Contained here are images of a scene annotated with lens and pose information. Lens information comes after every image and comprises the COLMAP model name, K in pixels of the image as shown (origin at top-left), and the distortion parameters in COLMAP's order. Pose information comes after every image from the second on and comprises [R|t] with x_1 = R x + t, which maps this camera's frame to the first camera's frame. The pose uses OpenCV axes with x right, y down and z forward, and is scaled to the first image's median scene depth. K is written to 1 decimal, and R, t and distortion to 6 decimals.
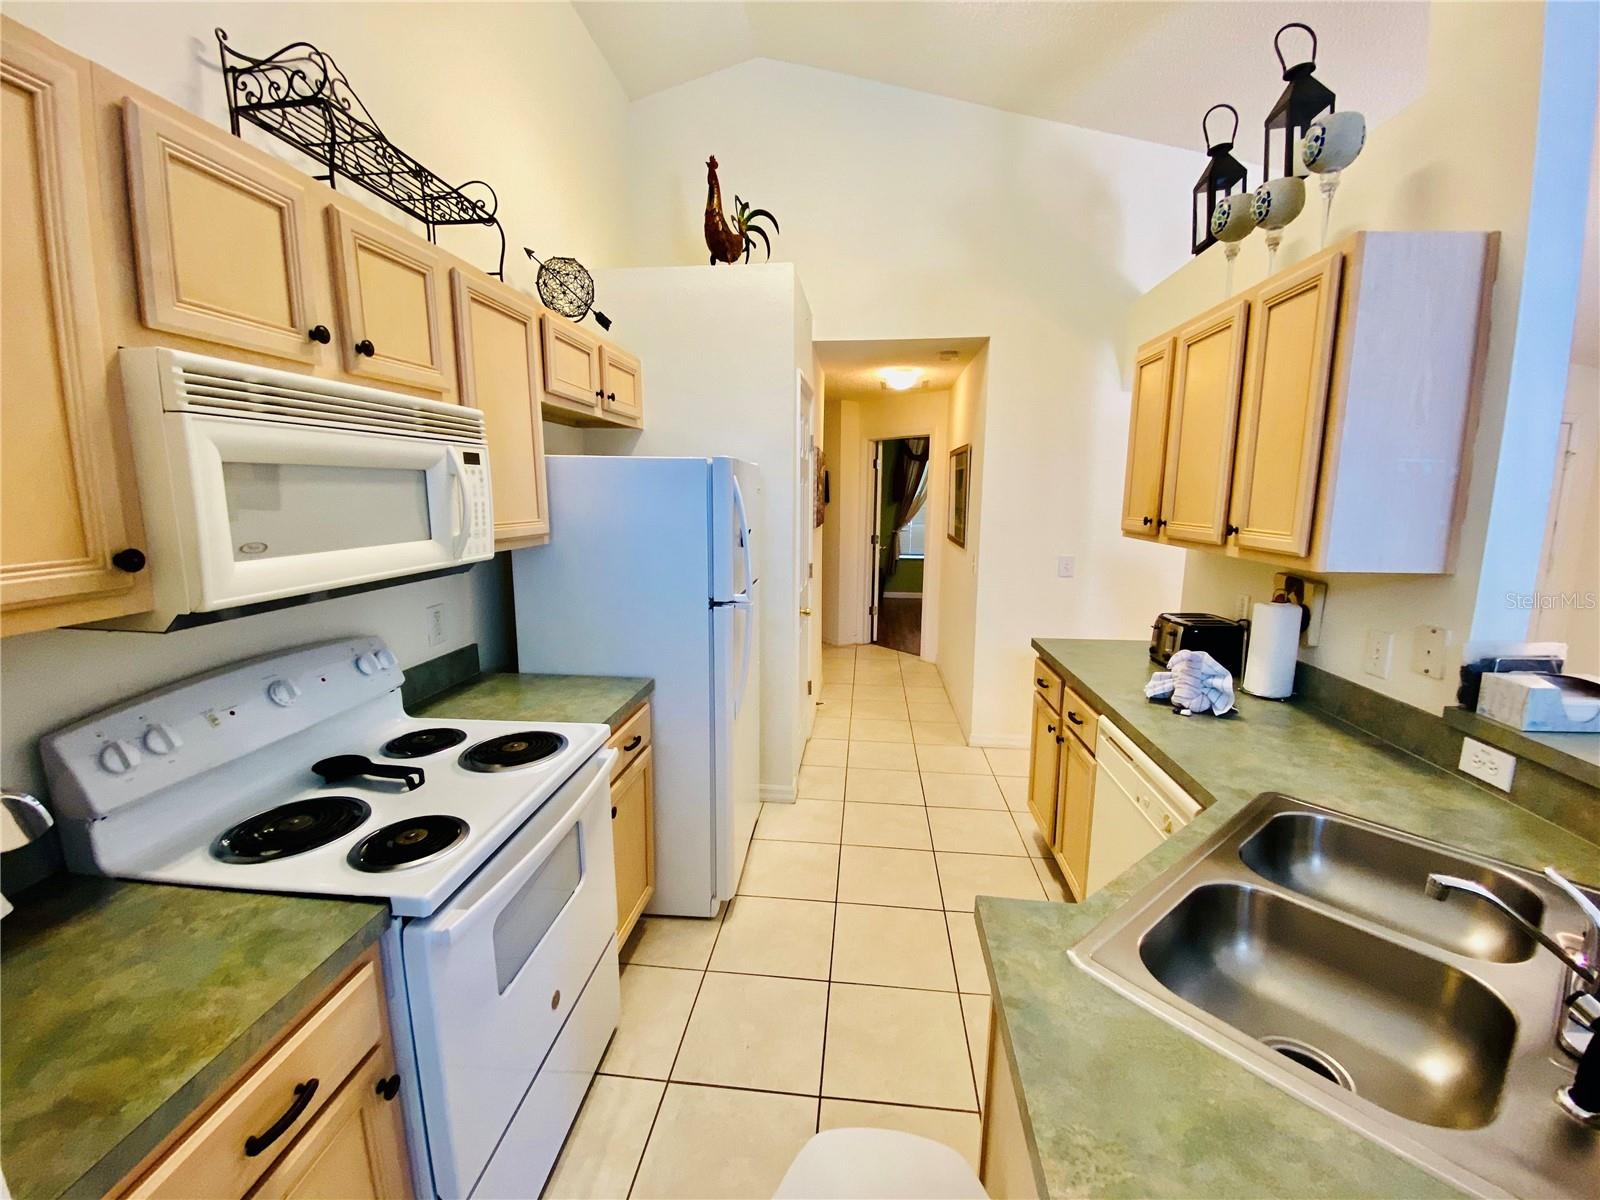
lens RADIAL K [[656.1, 0, 800.0], [0, 656.1, 600.0], [0, 0, 1]] dist [0.051833, -0.035950]
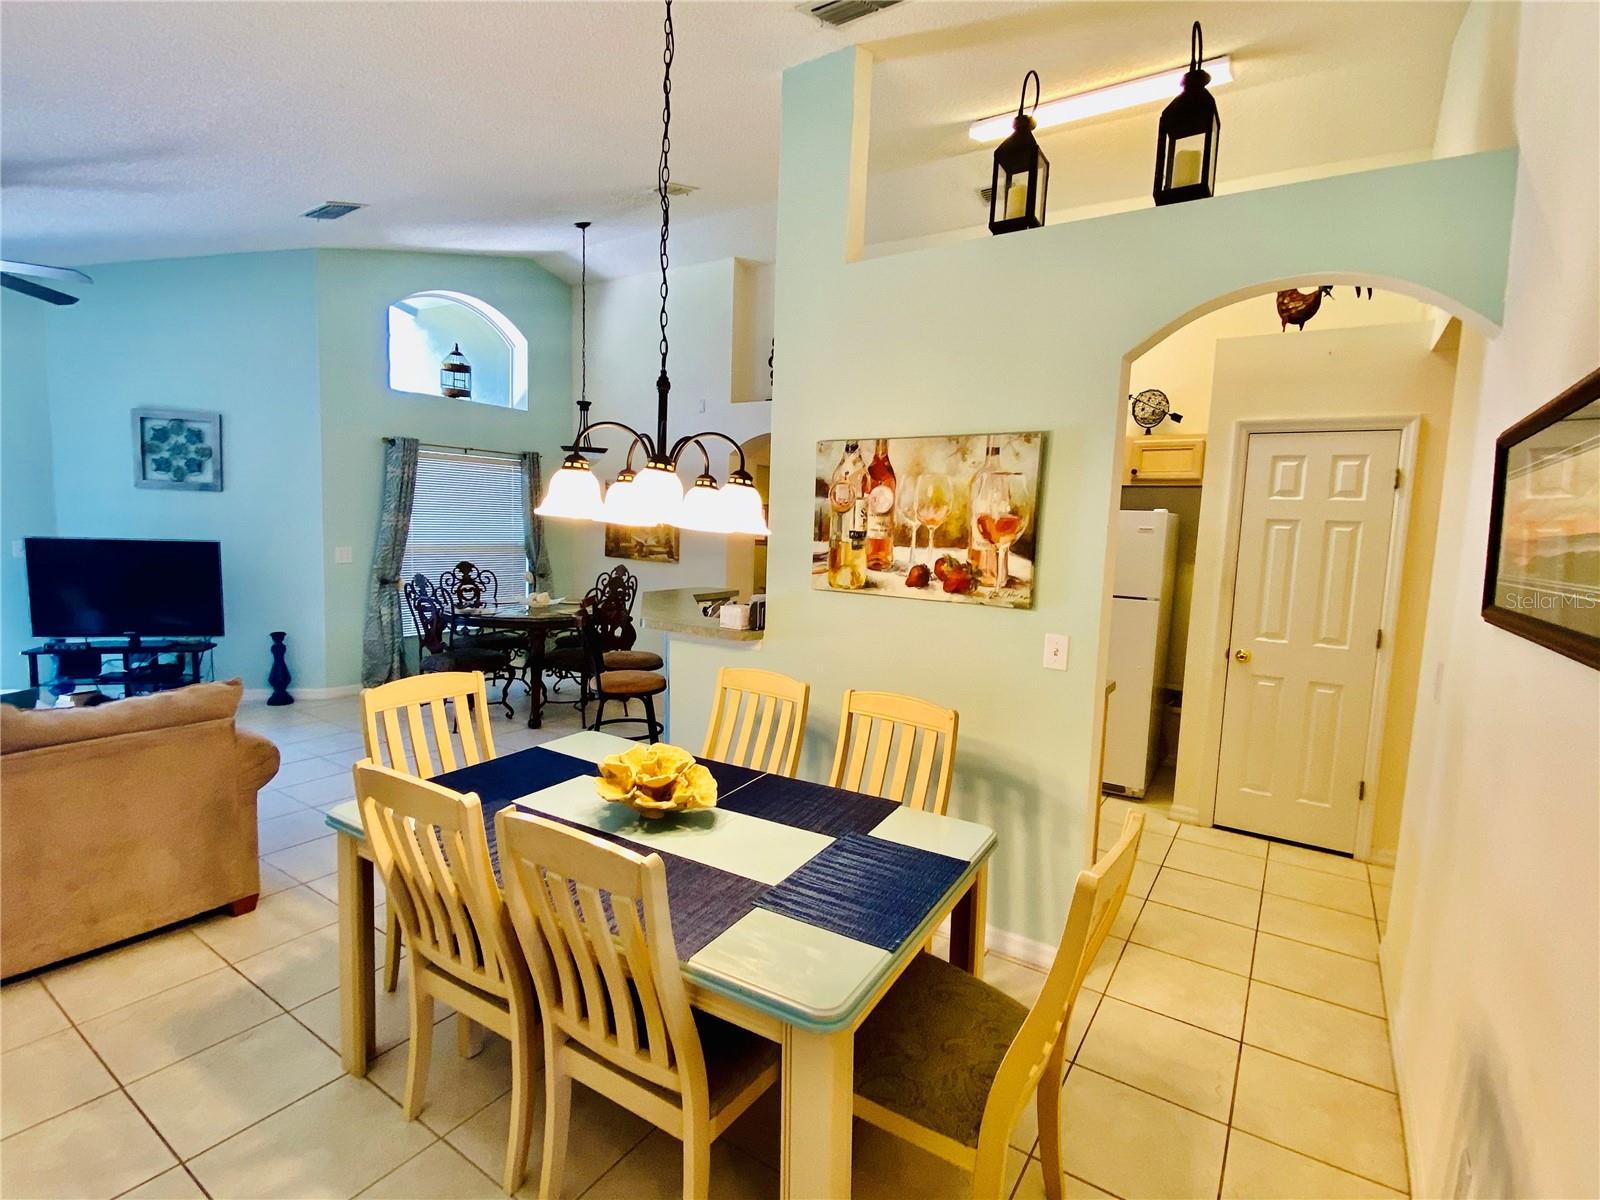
lens RADIAL K [[766.3, 0, 800.0], [0, 766.3, 600.0], [0, 0, 1]] dist [0.069024, -0.068844]
pose [[-0.463855, 0.071279, -0.883039, 2.297325], [-0.183457, 0.967423, 0.174460, -0.252041], [0.866708, 0.242924, -0.435667, 1.583545]]
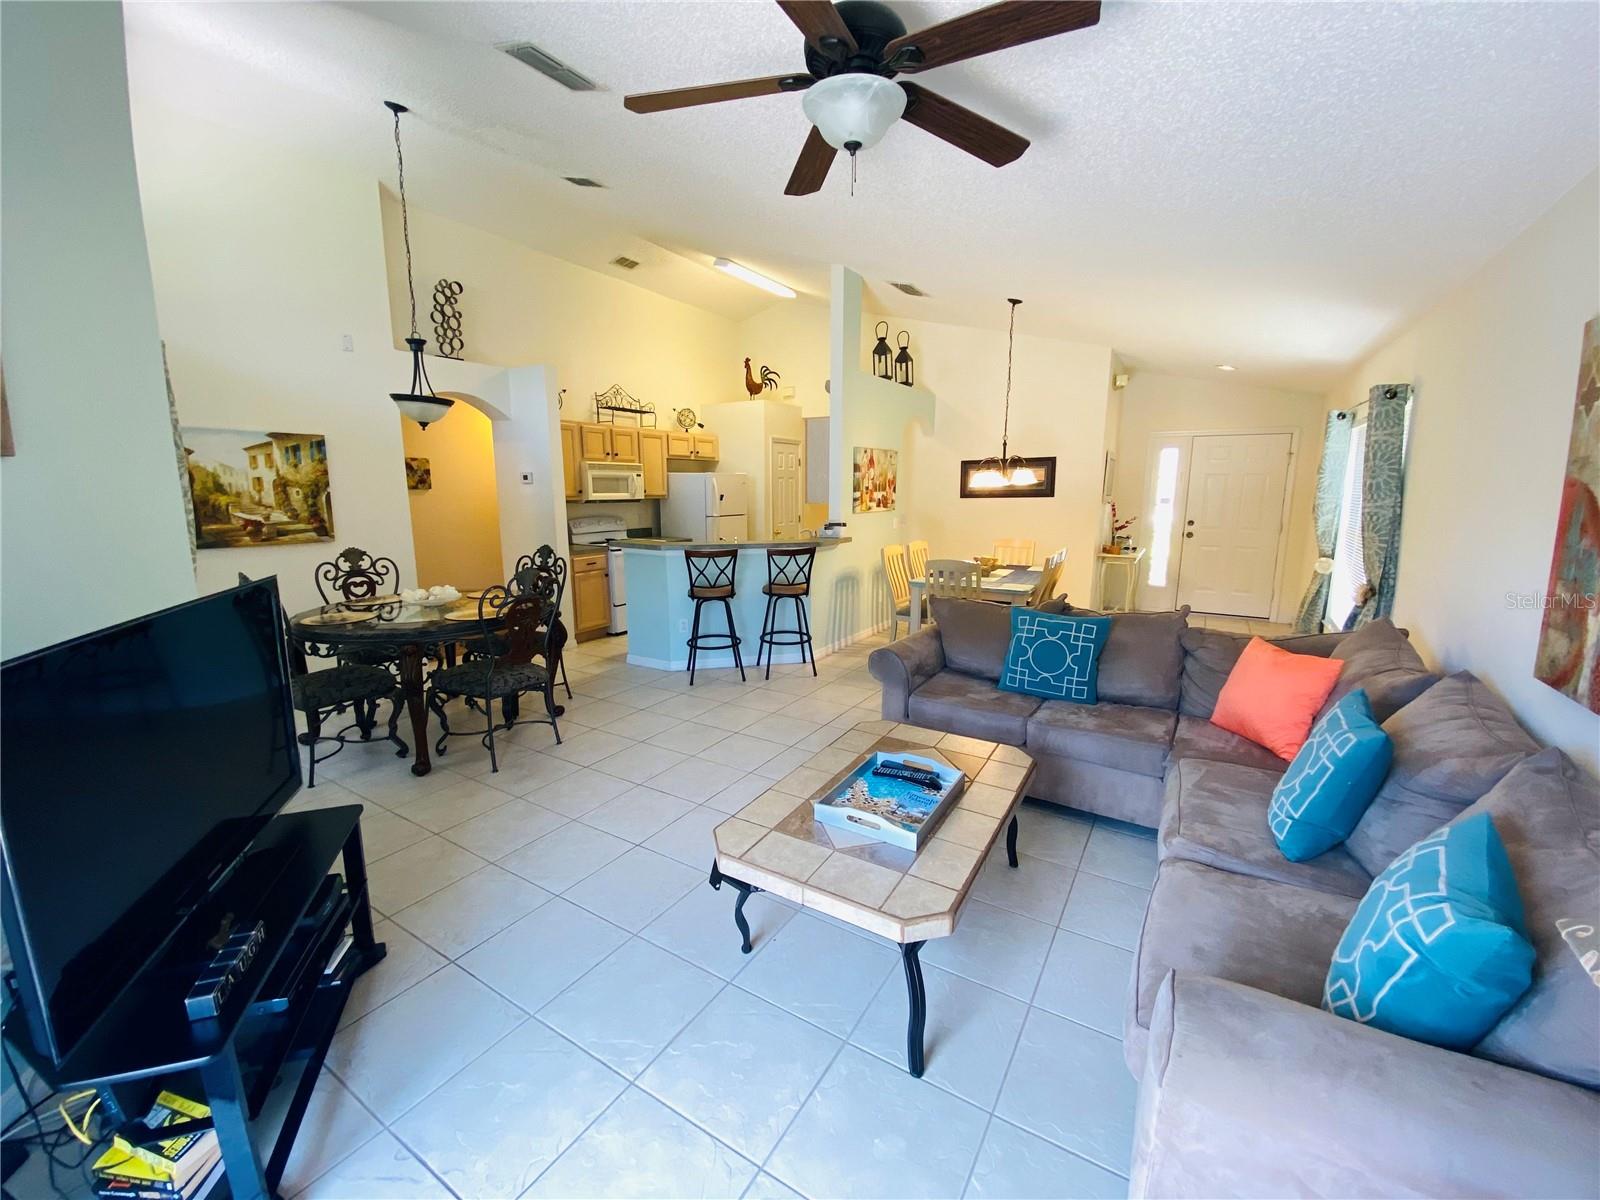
lens RADIAL K [[656.1, 0, 800.0], [0, 656.1, 600.0], [0, 0, 1]] dist [0.051833, -0.035950]
pose [[0.899061, 0.072832, -0.431723, 1.997490], [-0.069432, 0.997306, 0.023654, 0.360430], [0.432283, 0.008709, 0.901696, -2.046304]]
